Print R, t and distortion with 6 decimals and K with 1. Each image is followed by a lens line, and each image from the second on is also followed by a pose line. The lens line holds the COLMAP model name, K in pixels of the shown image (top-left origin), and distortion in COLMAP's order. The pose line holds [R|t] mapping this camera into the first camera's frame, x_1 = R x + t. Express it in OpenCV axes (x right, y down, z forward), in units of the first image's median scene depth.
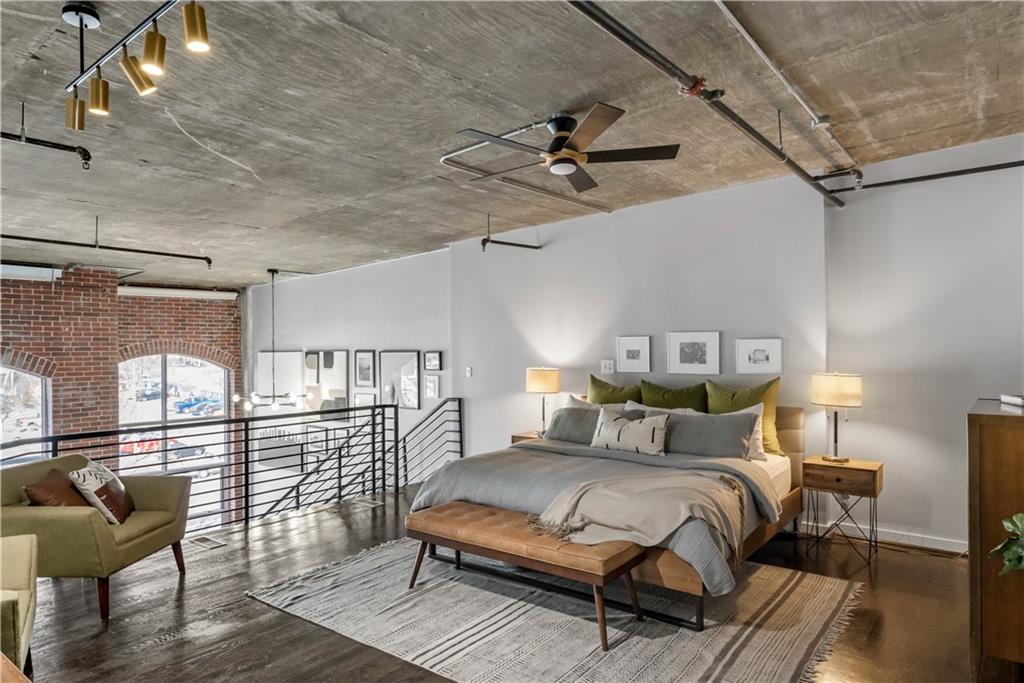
lens RADIAL K [[621.2, 0, 513.1], [0, 621.2, 341.9], [0, 0, 1]] dist [0.009099, 0.000564]
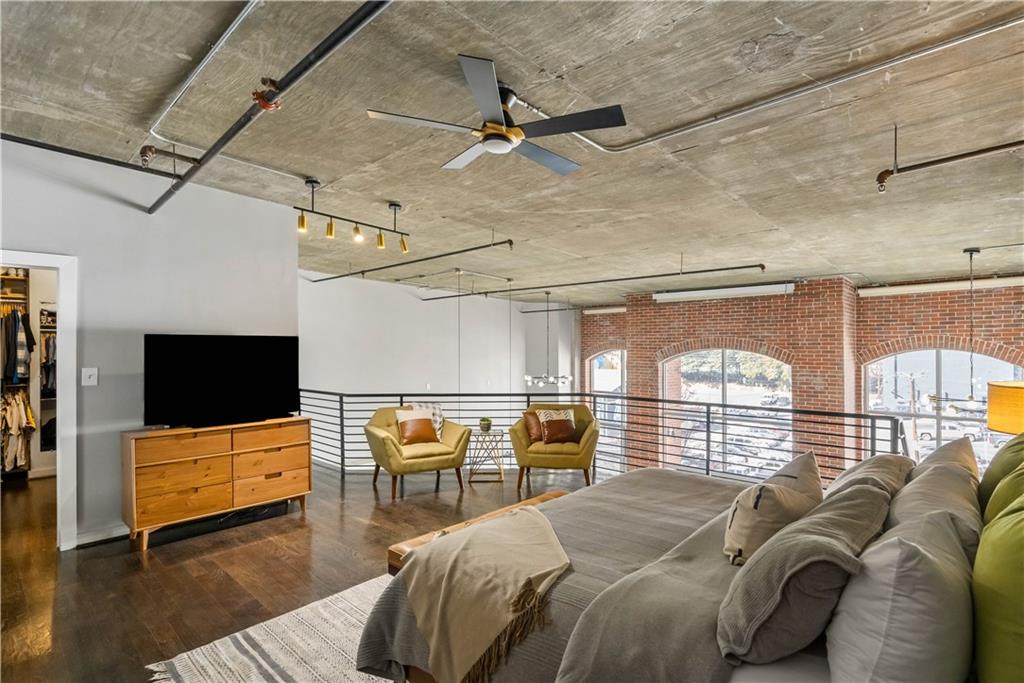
lens RADIAL K [[499.8, 0, 515.1], [0, 499.8, 350.2], [0, 0, 1]] dist [-0.001137, 0.000578]
pose [[-0.075619, 0.012818, -0.997054, 0.360629], [0.011672, 0.999860, 0.011969, 0.004972], [0.997068, -0.010733, -0.075758, 0.478325]]
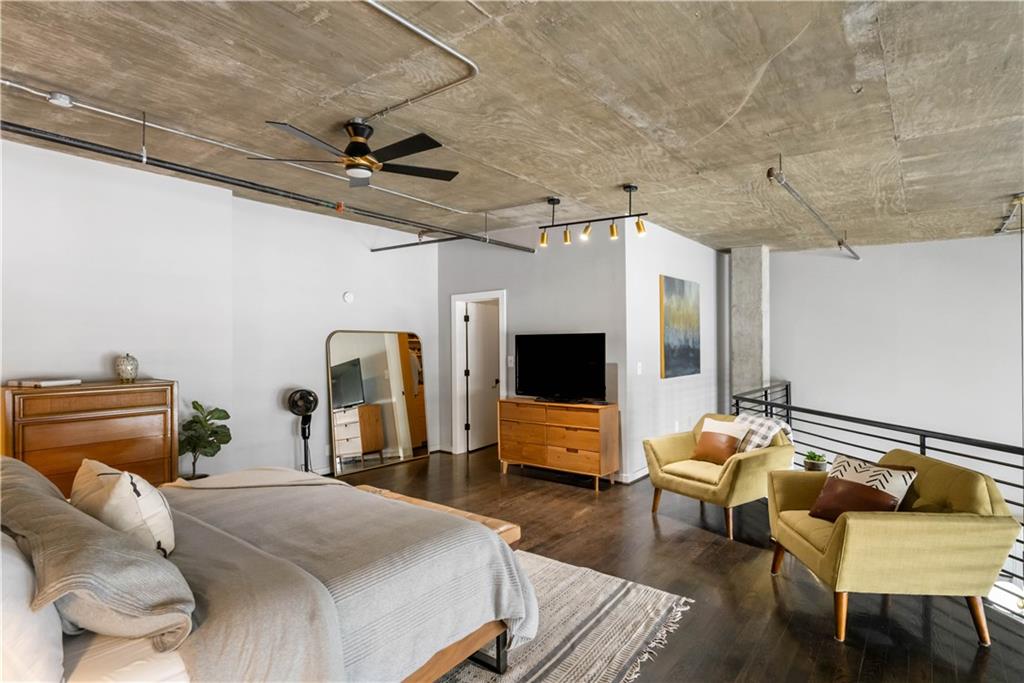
lens RADIAL K [[499.8, 0, 514.2], [0, 499.8, 340.2], [0, 0, 1]] dist [-0.001137, 0.000578]
pose [[-0.999658, 0.014638, -0.021680, -0.063386], [0.015041, 0.999715, -0.018522, 0.012586], [0.021402, -0.018842, -0.999593, 0.816249]]
